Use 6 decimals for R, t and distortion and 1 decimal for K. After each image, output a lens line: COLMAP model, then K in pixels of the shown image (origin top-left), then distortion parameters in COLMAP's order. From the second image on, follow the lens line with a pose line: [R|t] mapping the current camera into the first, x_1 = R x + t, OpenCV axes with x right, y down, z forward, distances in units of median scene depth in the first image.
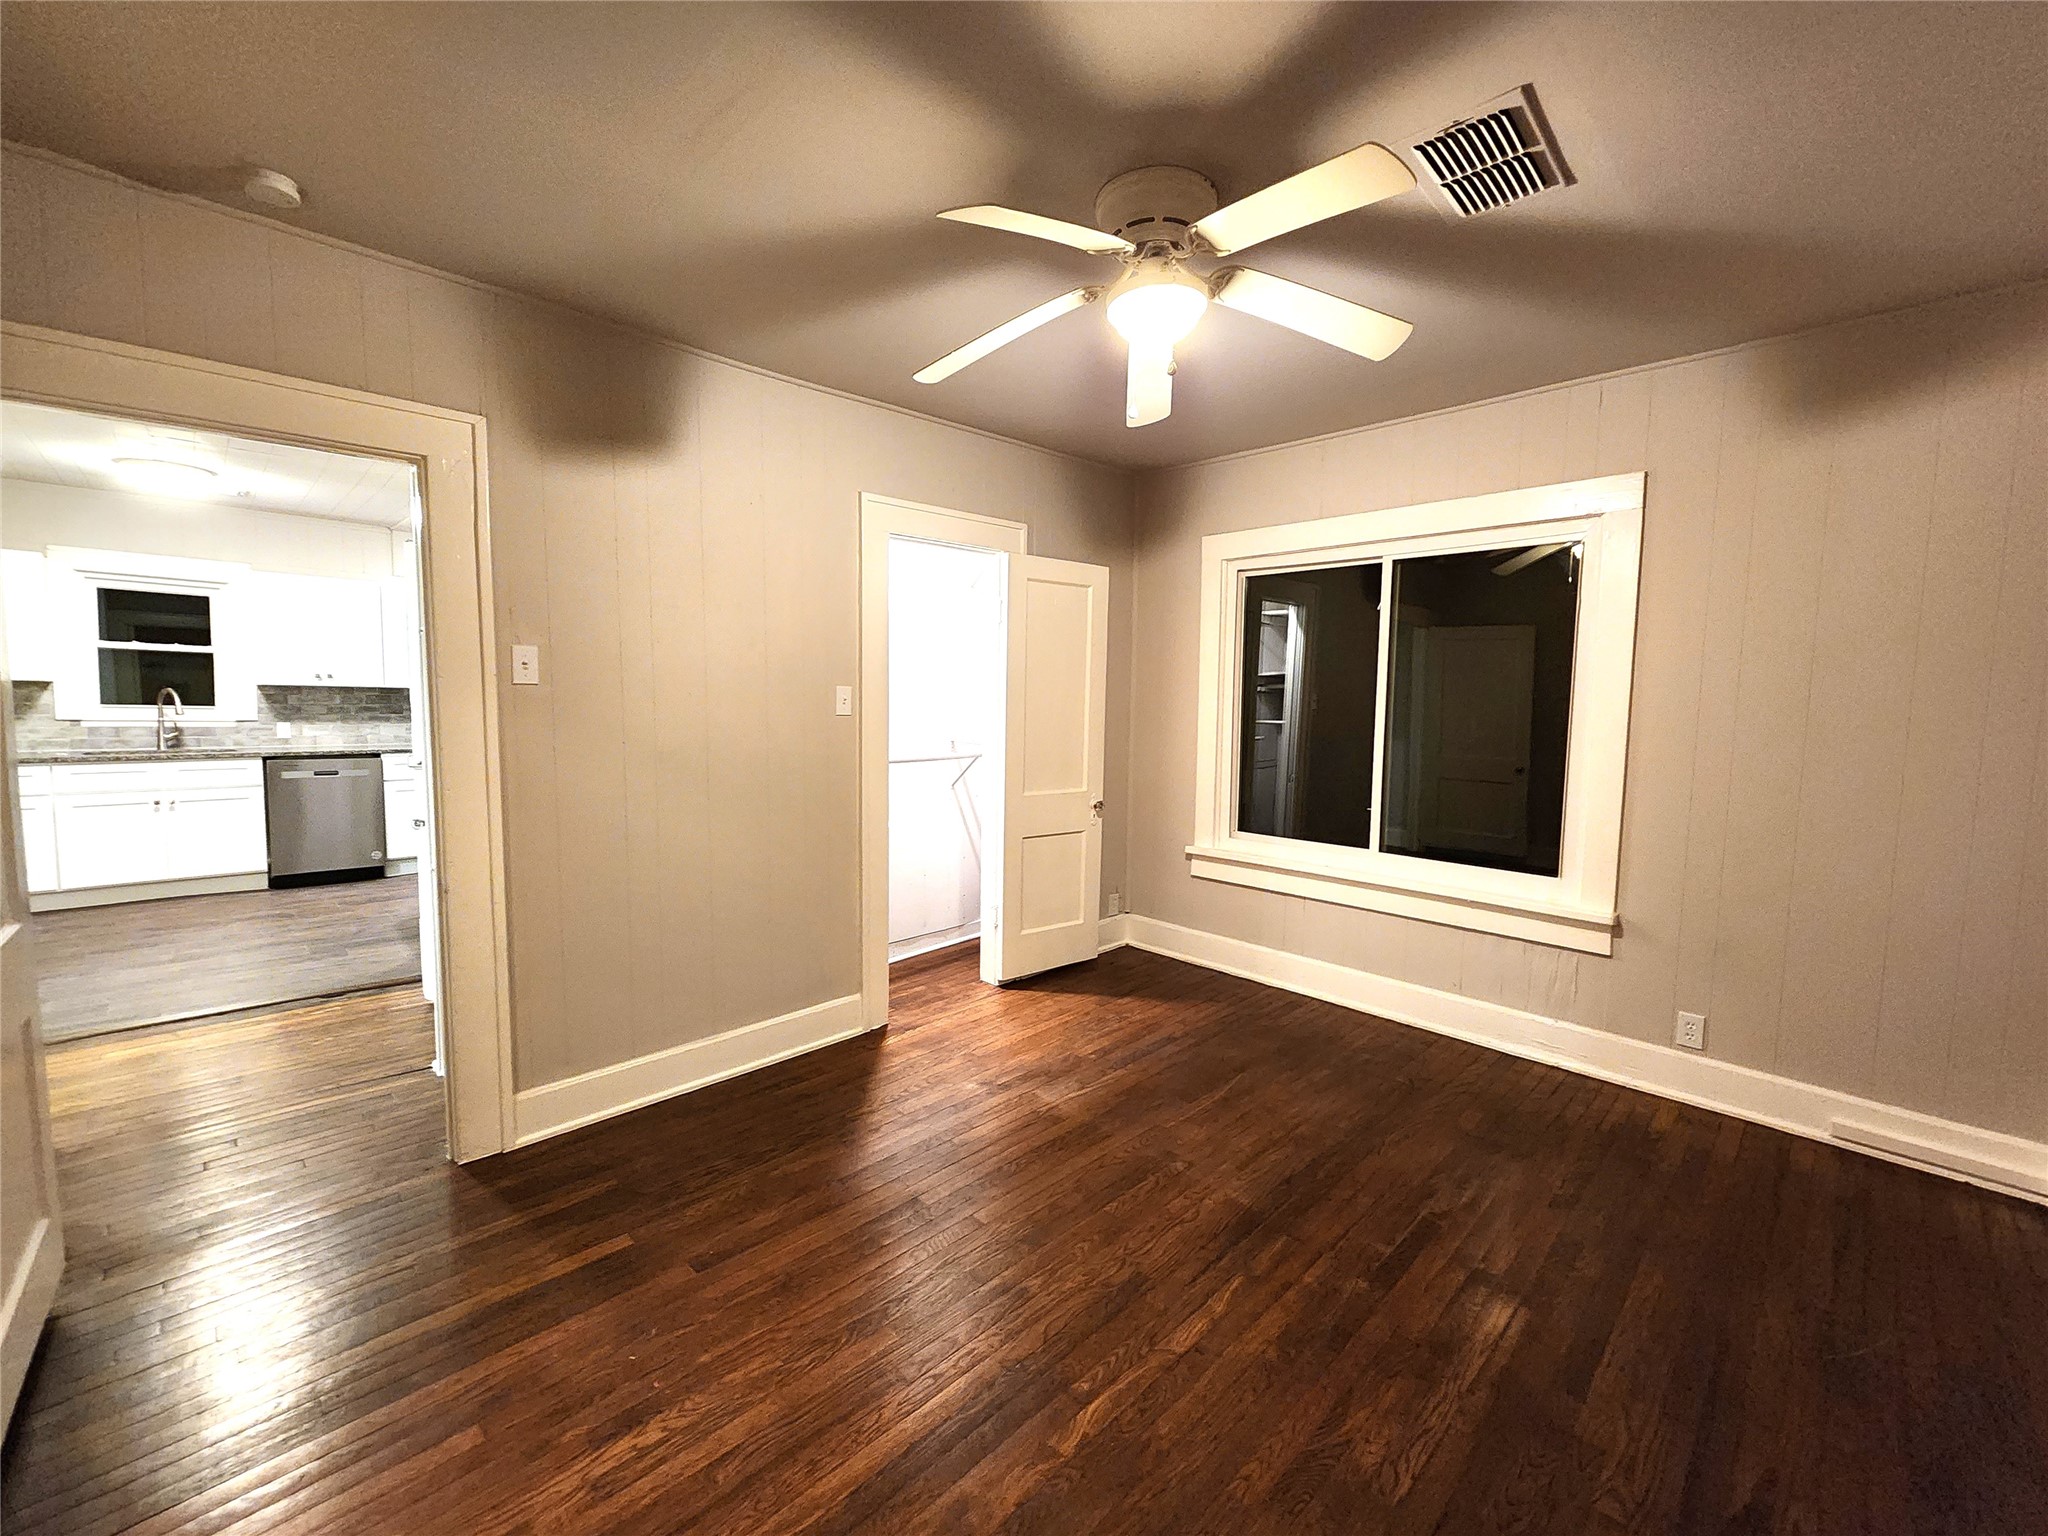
lens RADIAL K [[822.7, 0, 1024.0], [0, 822.7, 768.0], [0, 0, 1]] dist [-0.000130, 0.000130]
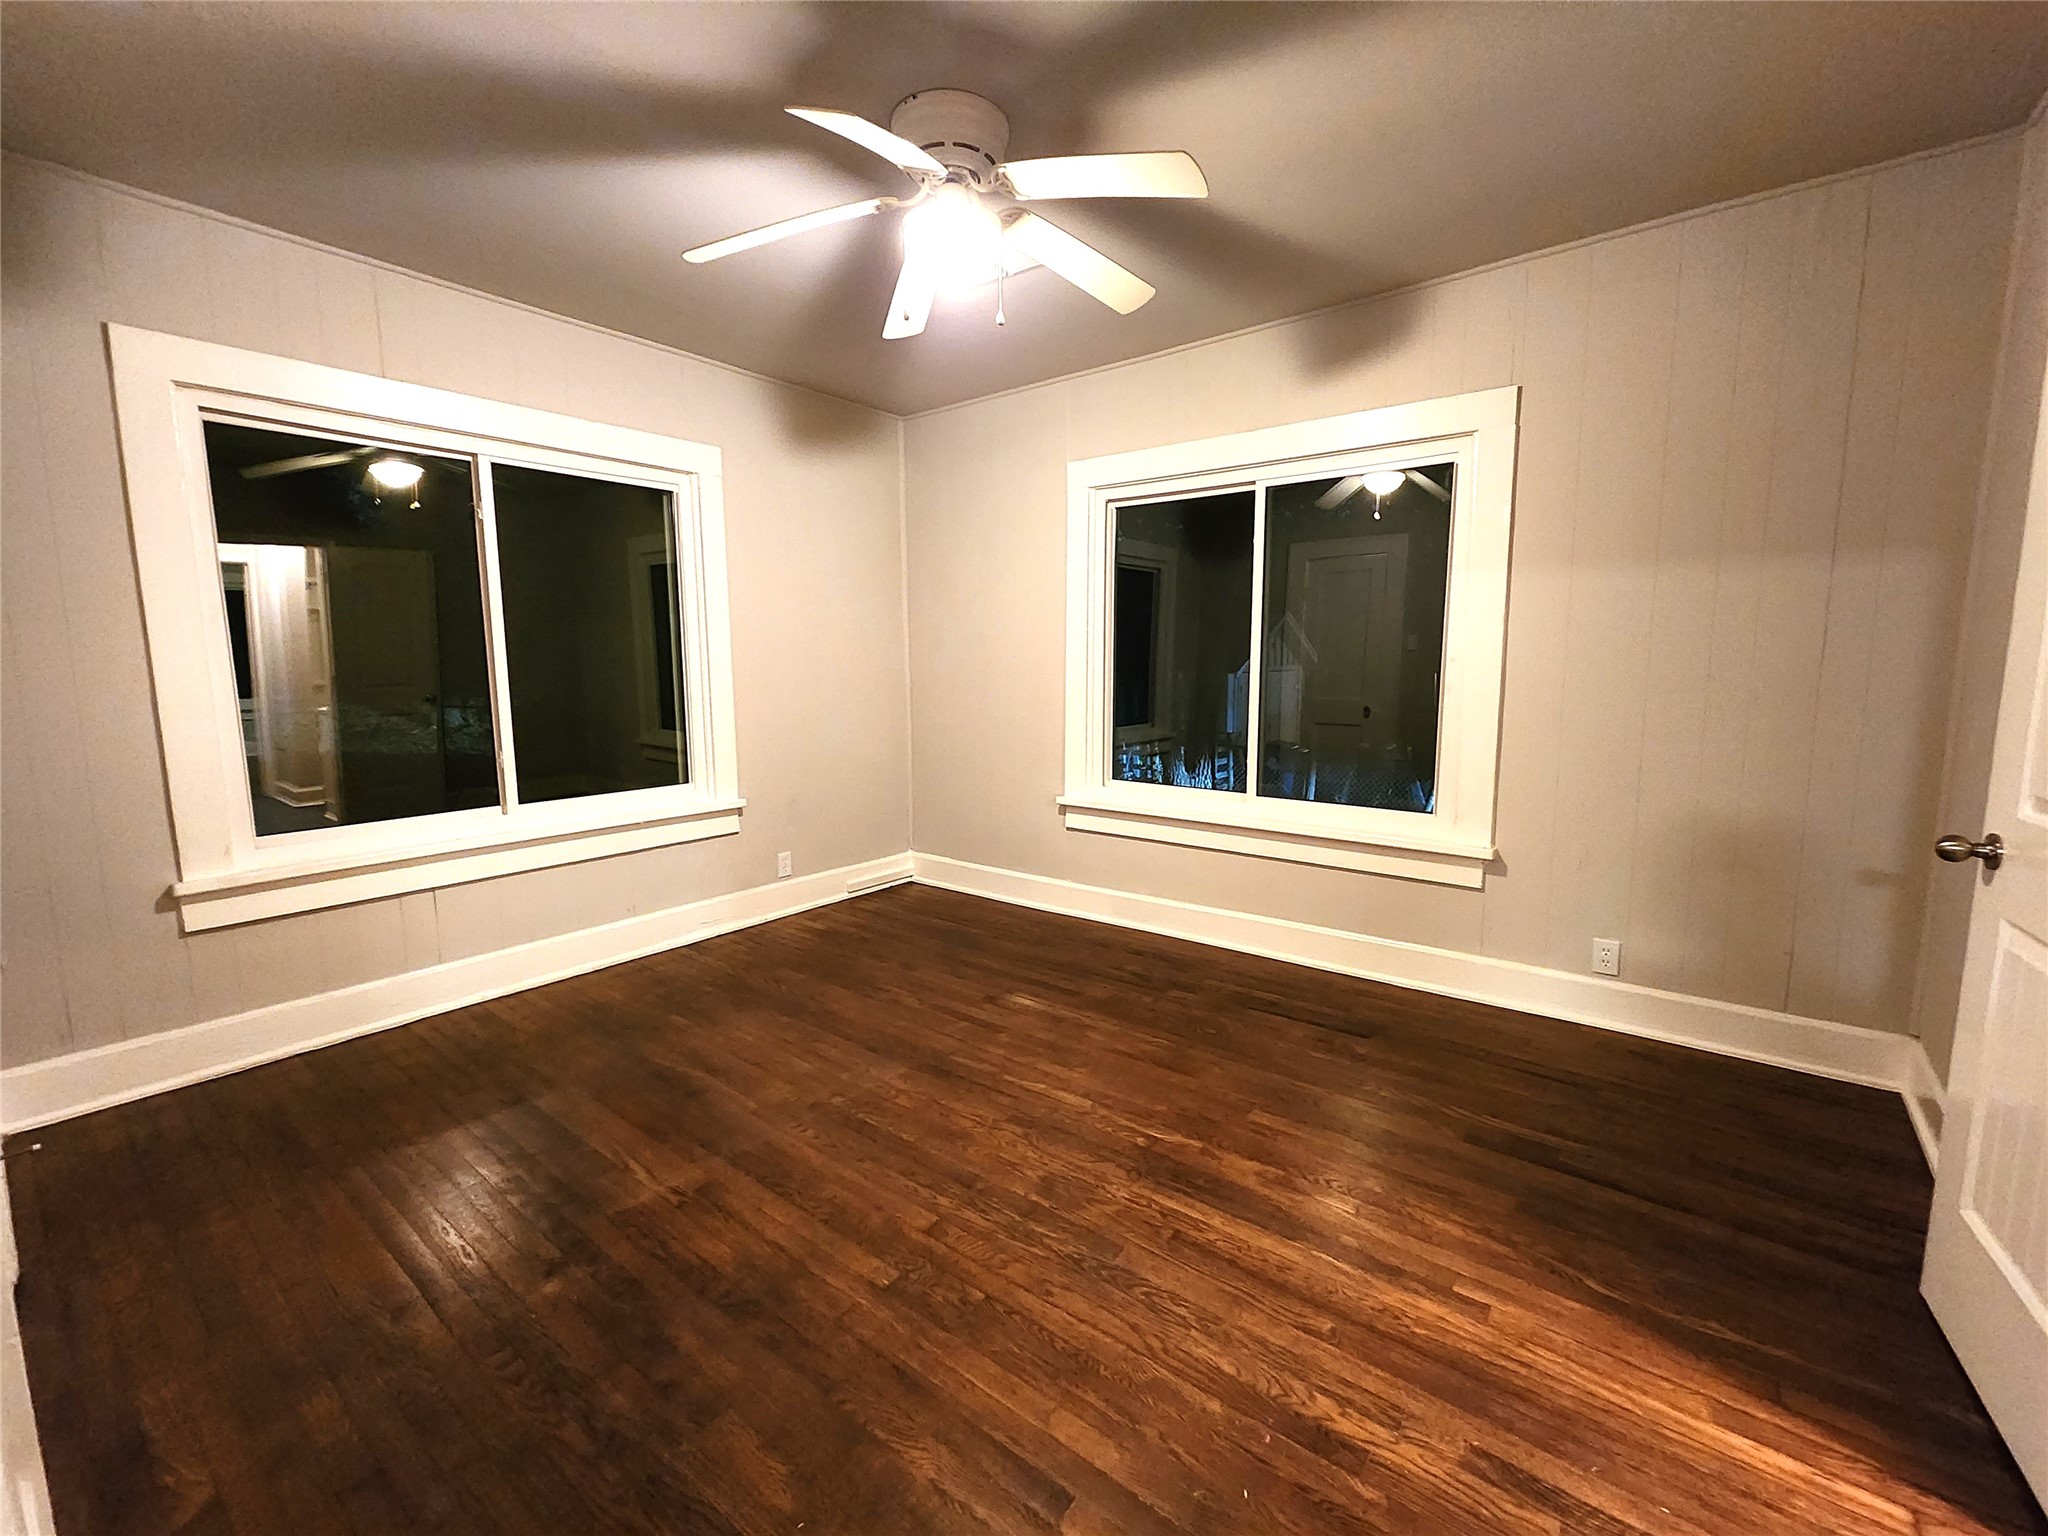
lens RADIAL K [[846.3, 0, 1031.8], [0, 846.3, 773.2], [0, 0, 1]] dist [0.000318, -0.000207]
pose [[-0.122383, -0.149441, 0.981168, -0.620068], [0.085814, 0.983303, 0.160470, -0.033376], [-0.988766, 0.103836, -0.107515, 0.677348]]
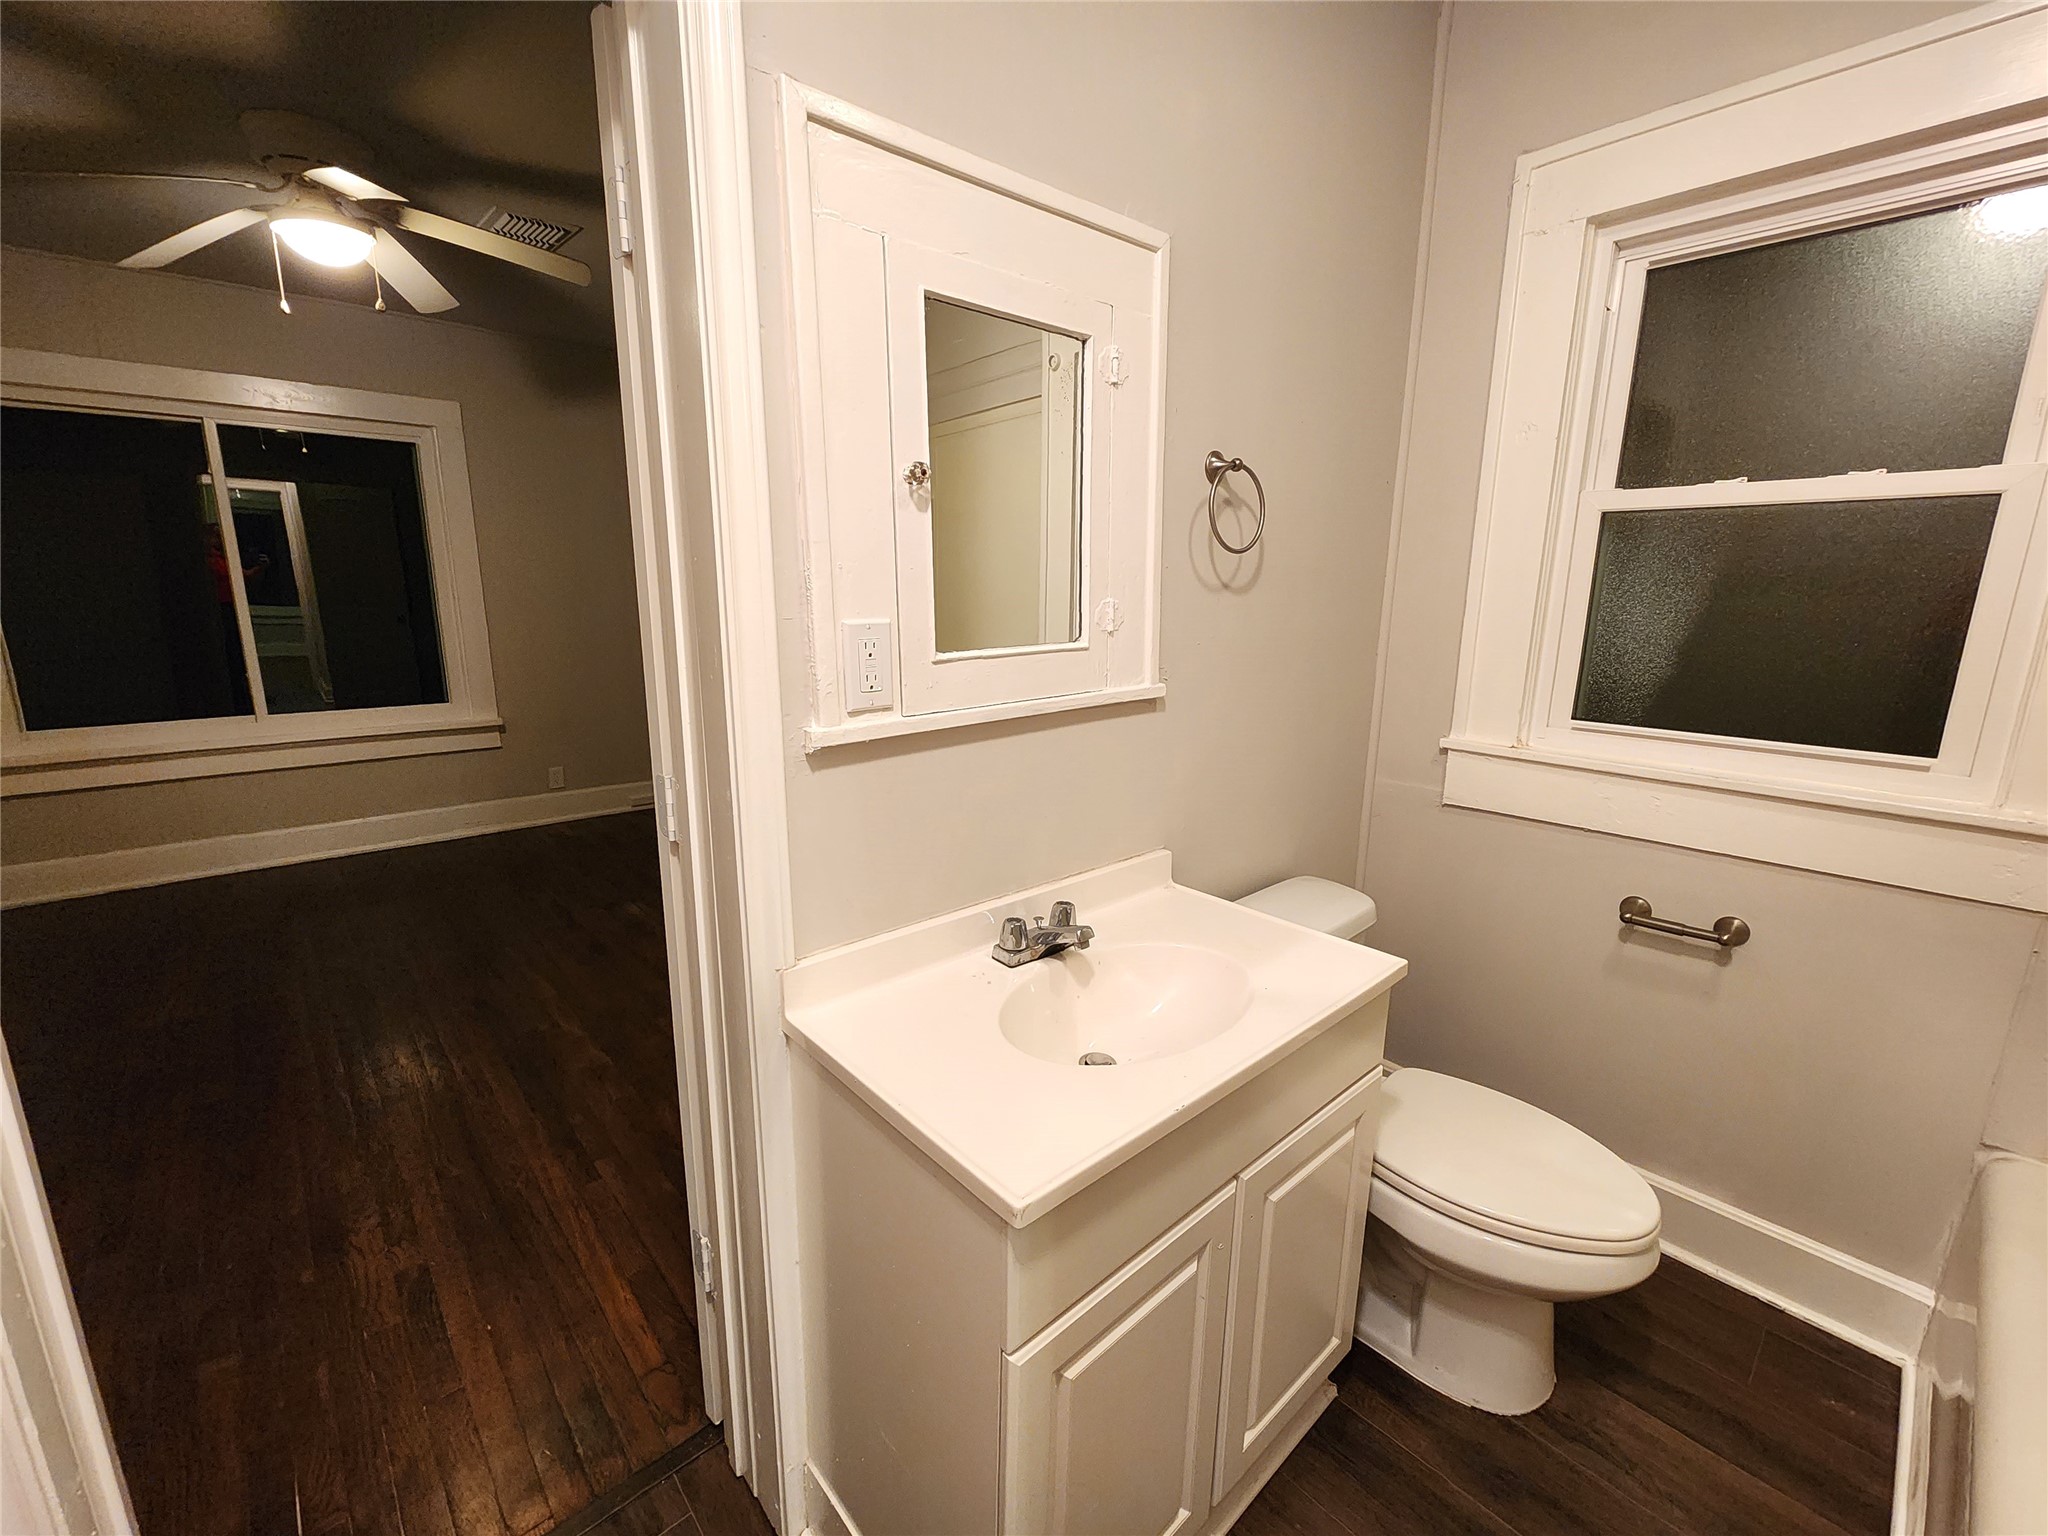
lens RADIAL K [[847.6, 0, 1024.0], [0, 847.6, 768.0], [0, 0, 1]] dist [0.000647, 0.000044]
pose [[0.046111, -0.229773, 0.972151, -0.718263], [0.066496, 0.971734, 0.226520, -0.014949], [-0.996721, 0.054199, 0.060086, -0.018988]]
